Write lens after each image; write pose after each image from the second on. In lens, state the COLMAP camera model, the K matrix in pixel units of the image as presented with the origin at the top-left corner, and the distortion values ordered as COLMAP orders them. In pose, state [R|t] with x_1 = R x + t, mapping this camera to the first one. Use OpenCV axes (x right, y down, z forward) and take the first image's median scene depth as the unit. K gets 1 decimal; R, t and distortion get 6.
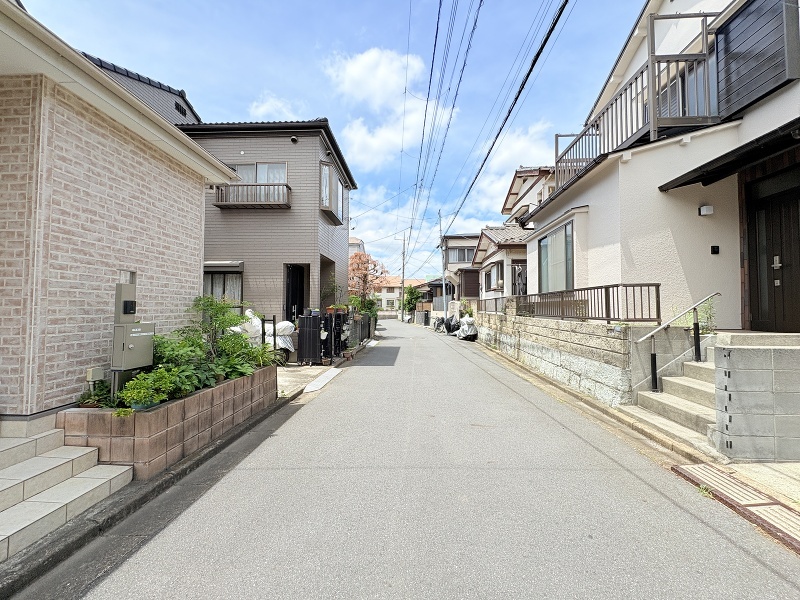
lens RADIAL K [[318.6, 0, 396.6], [0, 318.6, 298.6], [0, 0, 1]] dist [0.002089, 0.000010]
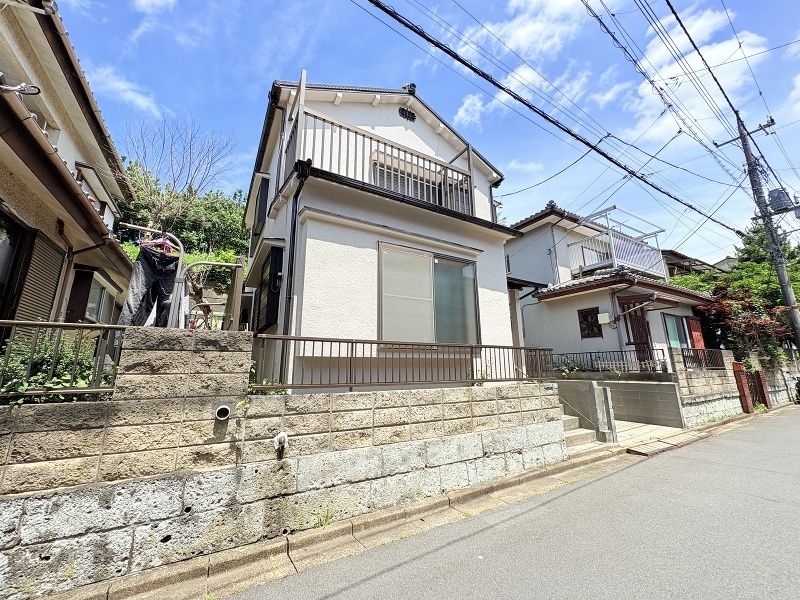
lens RADIAL K [[318.6, 0, 396.6], [0, 318.6, 298.6], [0, 0, 1]] dist [0.002089, 0.000010]
pose [[-0.584517, 0.173562, 0.792601, 0.044204], [-0.020077, 0.973461, -0.227972, 0.060287], [-0.811133, -0.149167, -0.565519, 2.231098]]
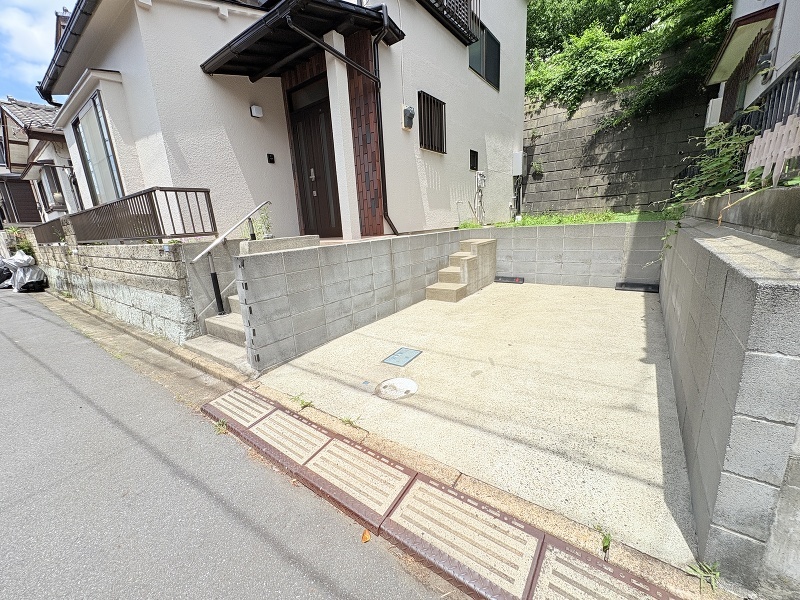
lens RADIAL K [[318.6, 0, 396.6], [0, 318.6, 298.6], [0, 0, 1]] dist [0.002089, 0.000010]
pose [[0.554077, -0.226508, 0.801057, 0.361389], [0.037734, 0.968116, 0.247646, 0.042868], [-0.831610, -0.106988, 0.544958, 0.101484]]
